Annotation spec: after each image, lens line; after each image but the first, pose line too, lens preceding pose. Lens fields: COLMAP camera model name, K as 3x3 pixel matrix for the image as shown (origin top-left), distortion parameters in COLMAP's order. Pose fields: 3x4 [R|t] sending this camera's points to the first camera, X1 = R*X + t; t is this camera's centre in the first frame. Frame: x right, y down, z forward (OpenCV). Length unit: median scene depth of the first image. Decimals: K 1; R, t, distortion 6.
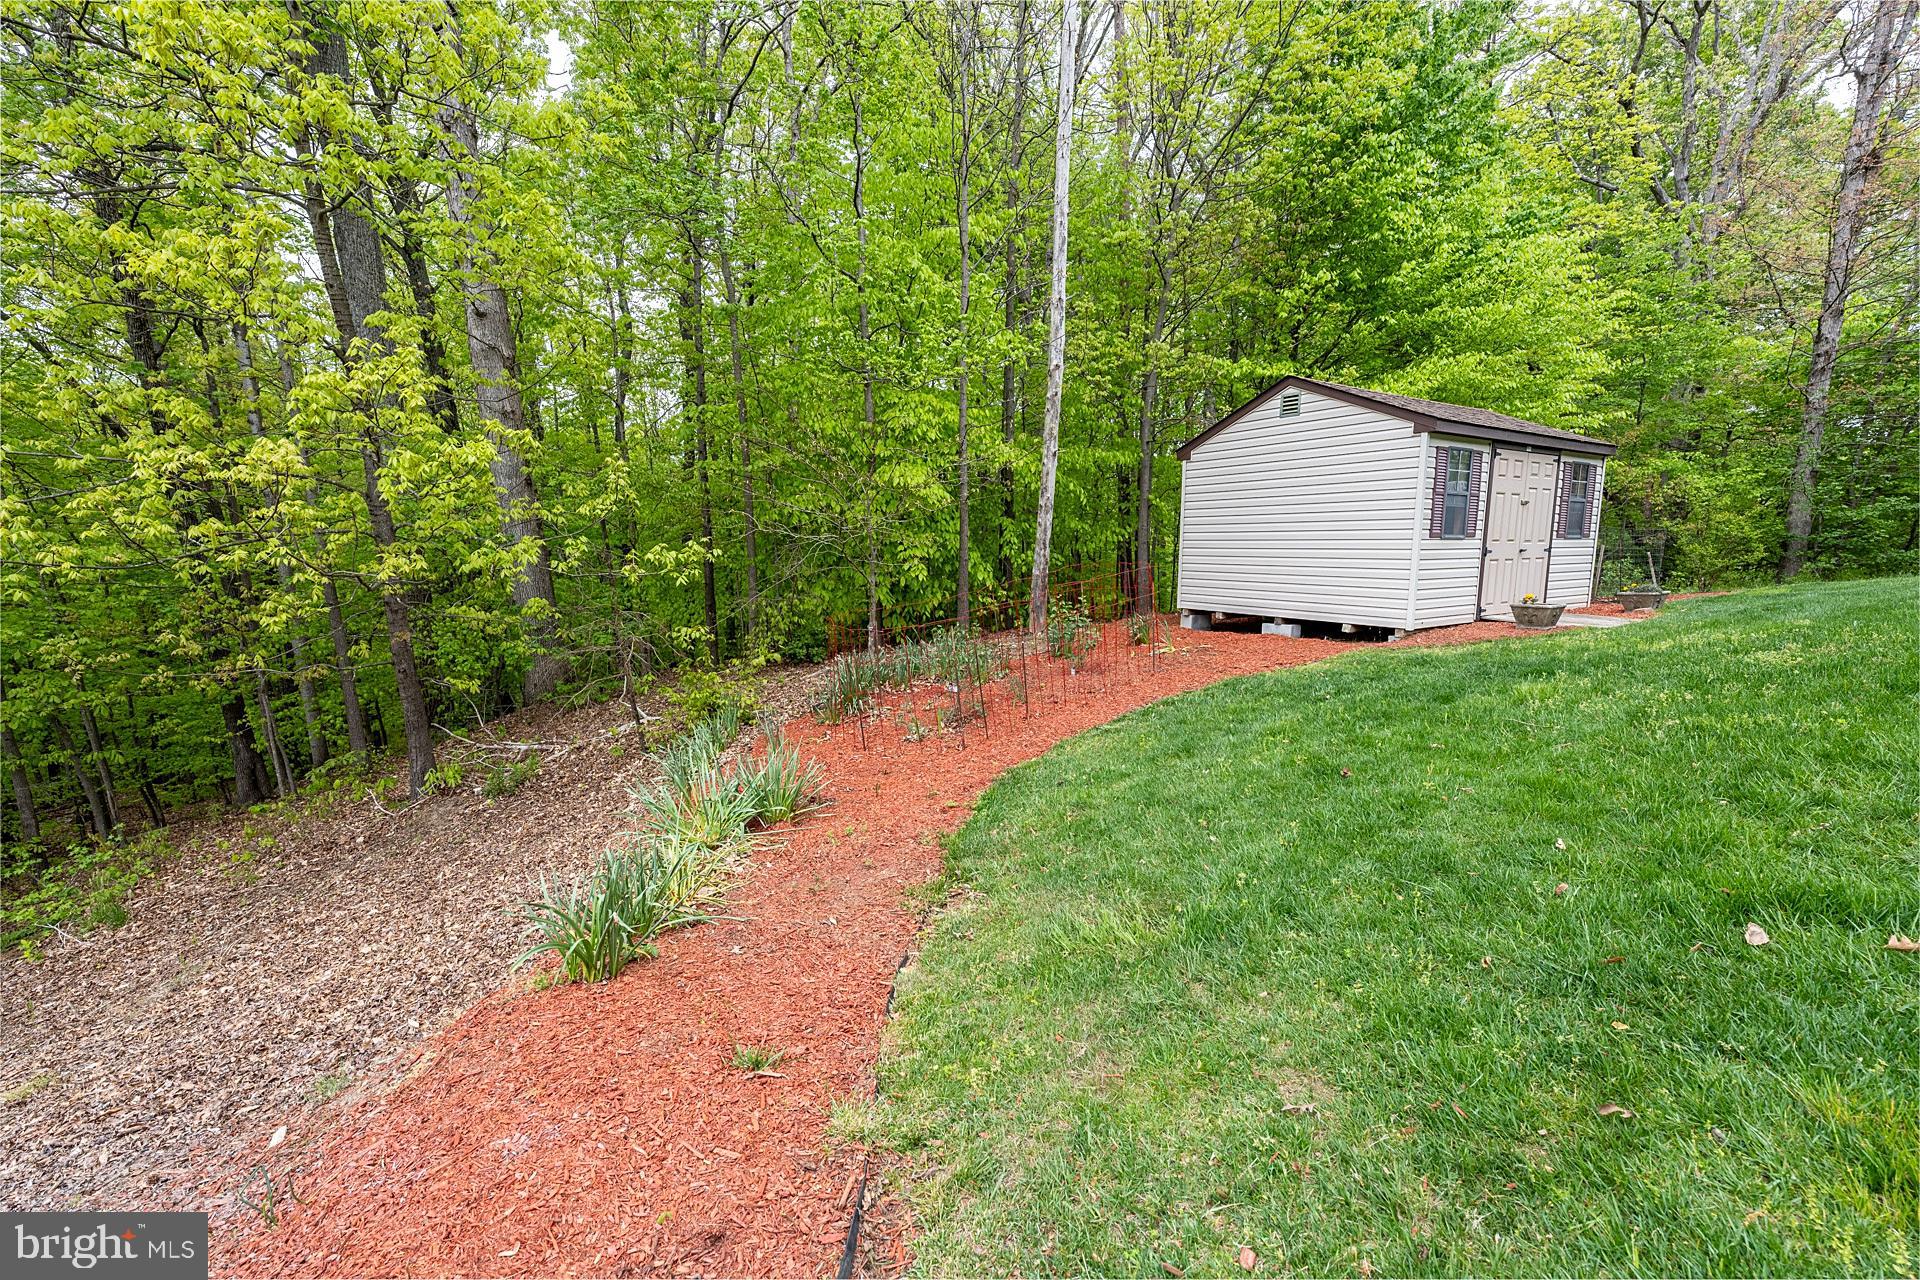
lens RADIAL K [[757.8, 0, 961.0], [0, 757.8, 636.5], [0, 0, 1]] dist [-0.001863, -0.000203]
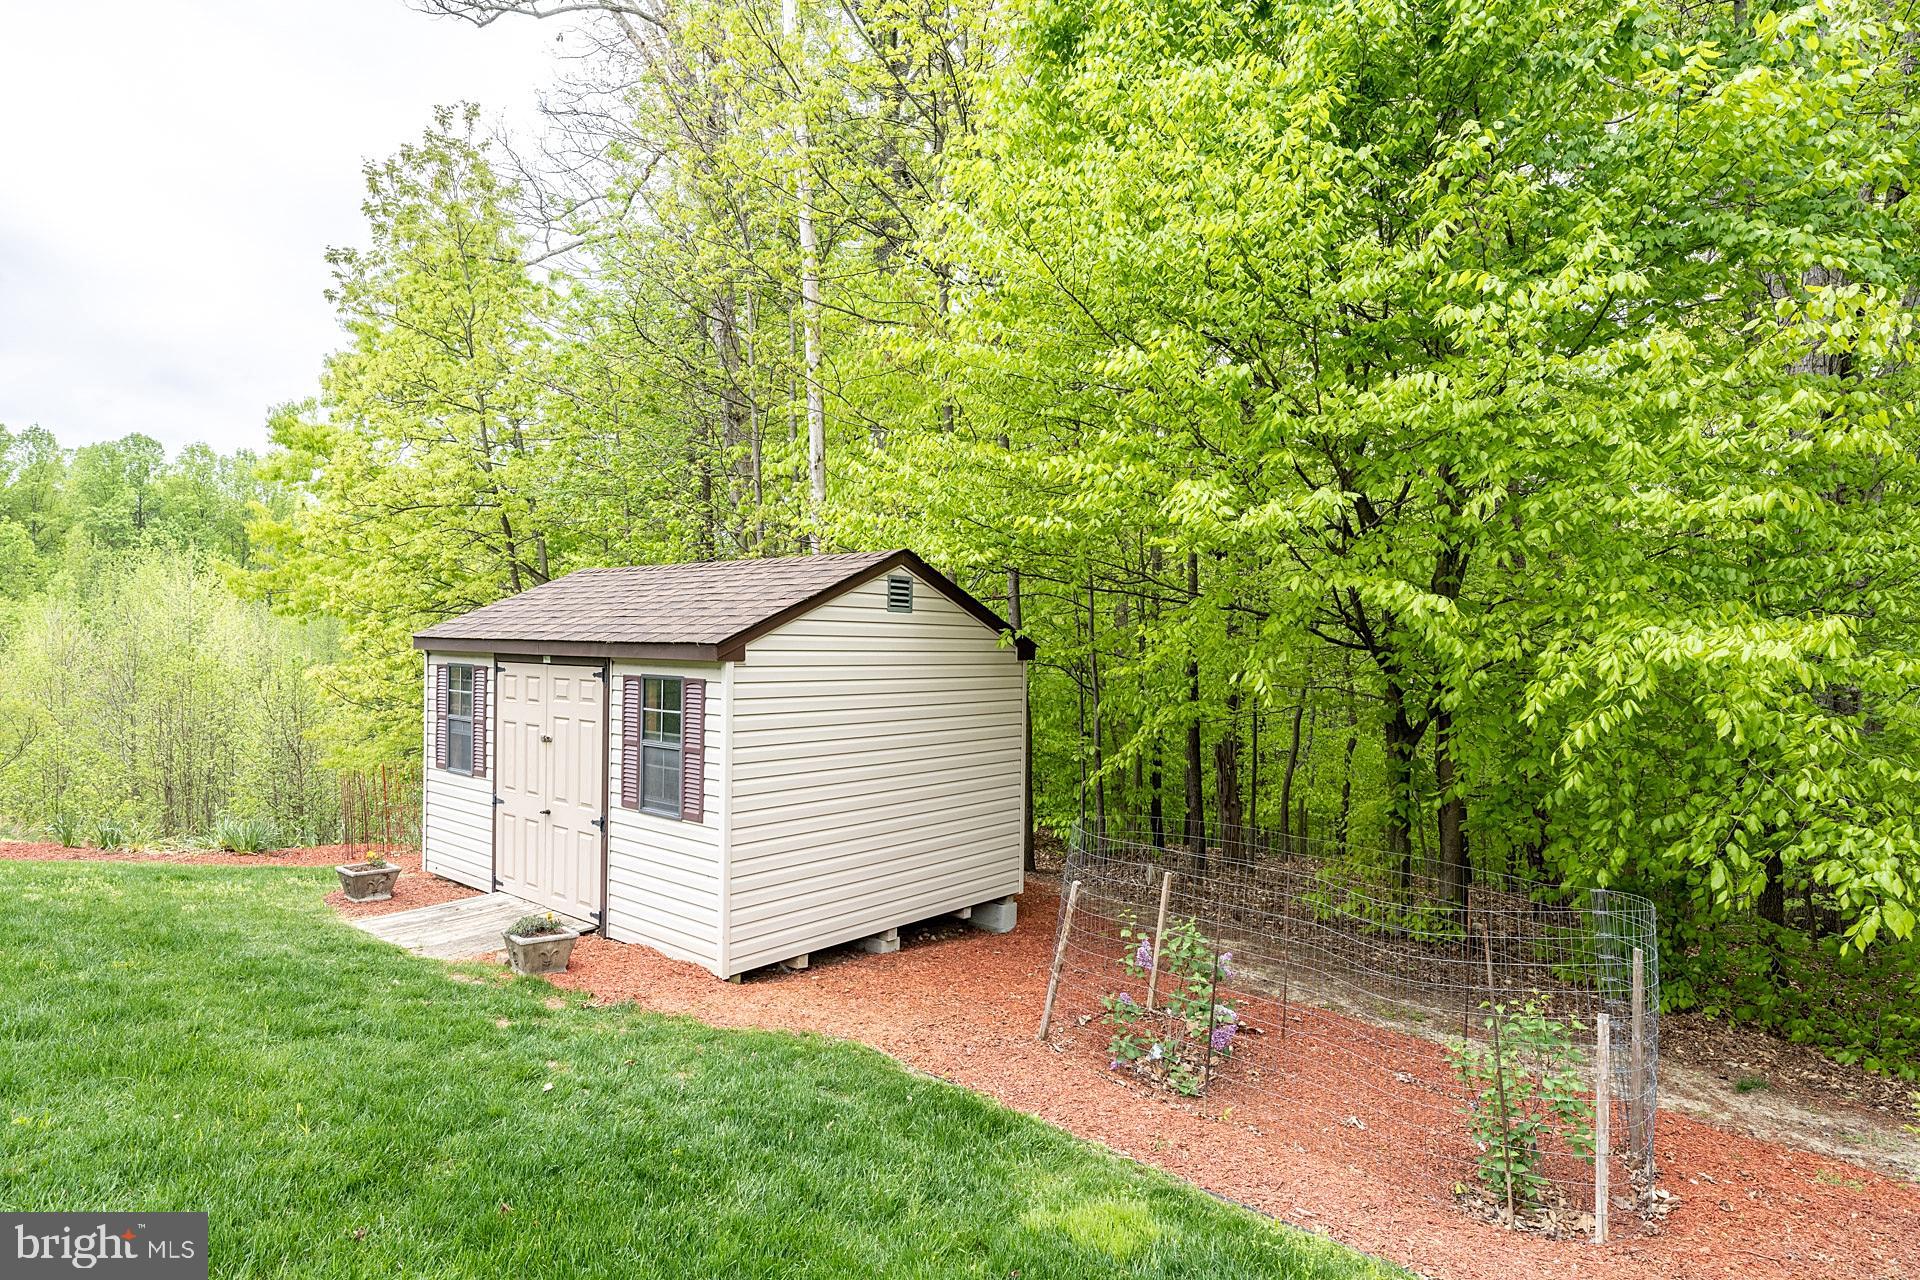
lens RADIAL K [[1039.5, 0, 960.0], [0, 1039.5, 640.2], [0, 0, 1]] dist [0.000267, 0.000014]
pose [[0.317320, -0.009560, -0.948270, 1.736804], [-0.158794, 0.985295, -0.063070, -0.263791], [0.934929, 0.170593, 0.311136, 1.048801]]
